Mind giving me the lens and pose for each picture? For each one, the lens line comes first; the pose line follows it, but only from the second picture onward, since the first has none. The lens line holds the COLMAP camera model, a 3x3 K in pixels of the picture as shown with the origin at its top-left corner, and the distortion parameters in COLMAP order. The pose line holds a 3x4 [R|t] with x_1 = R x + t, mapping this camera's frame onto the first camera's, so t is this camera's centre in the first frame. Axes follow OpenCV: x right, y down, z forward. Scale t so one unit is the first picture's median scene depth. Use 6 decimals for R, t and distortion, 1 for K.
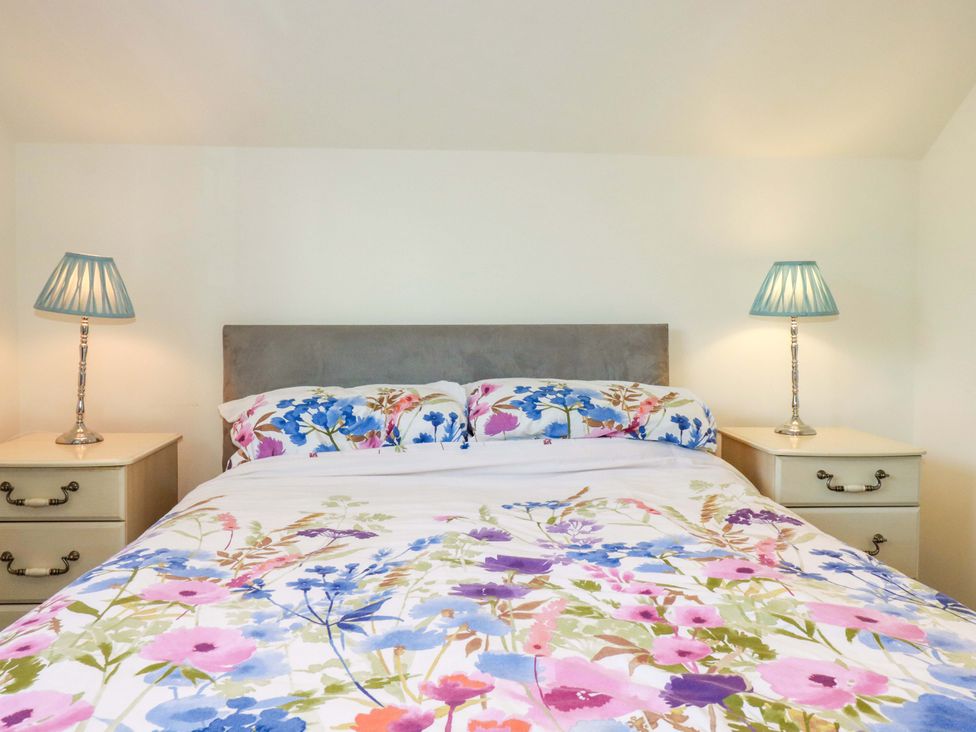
lens RADIAL K [[856.8, 0, 489.2], [0, 856.8, 356.2], [0, 0, 1]] dist [0.009457, -0.008030]
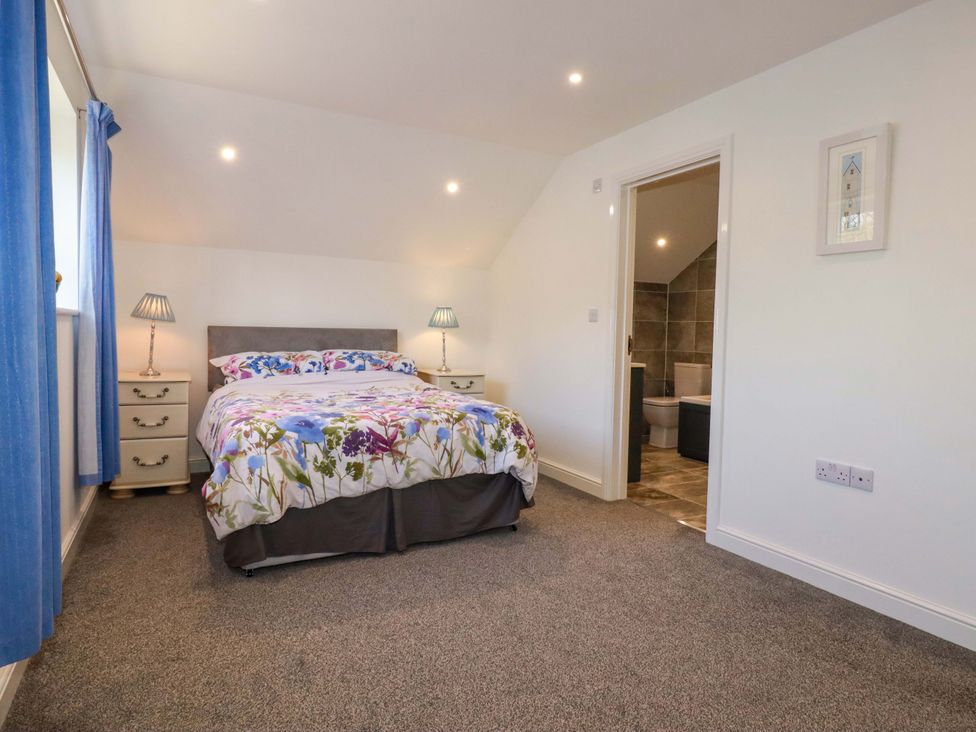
lens RADIAL K [[600.2, 0, 495.0], [0, 600.2, 363.4], [0, 0, 1]] dist [0.000862, 0.000273]
pose [[0.912884, -0.001861, 0.408215, -0.302912], [-0.005321, 0.999850, 0.016457, 0.039216], [-0.408185, -0.017195, 0.912737, -0.893129]]
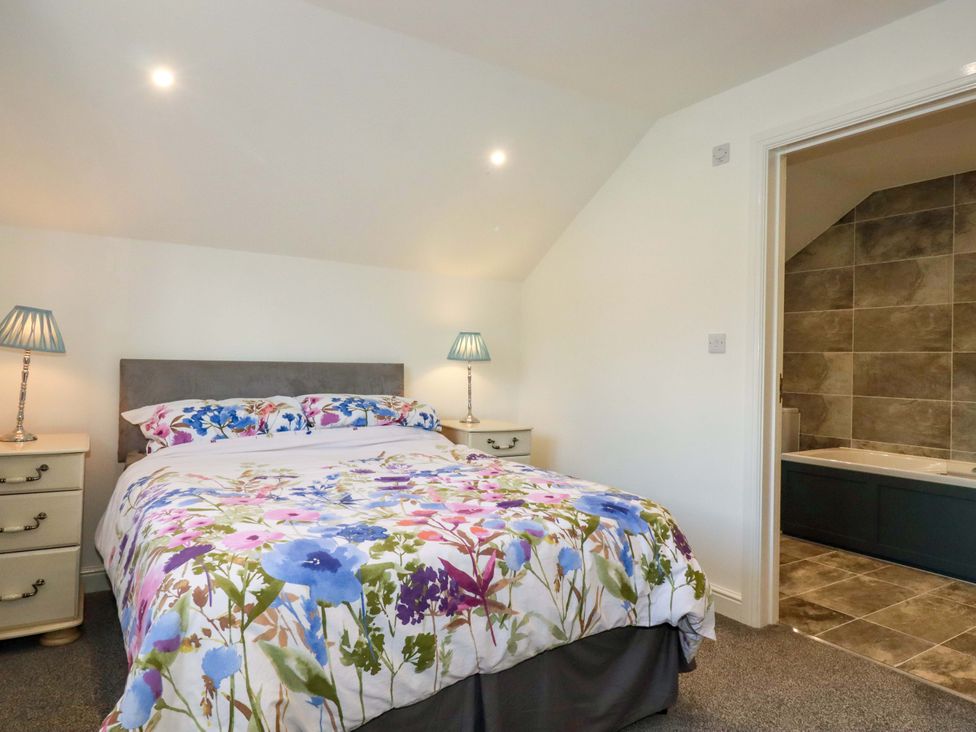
lens RADIAL K [[631.4, 0, 490.4], [0, 631.4, 363.1], [0, 0, 1]] dist [0.004814, -0.008325]
pose [[0.876653, 0.019156, 0.480741, -0.314751], [-0.001704, 0.999324, -0.036713, 0.011268], [-0.481119, 0.031365, 0.876094, -0.286273]]
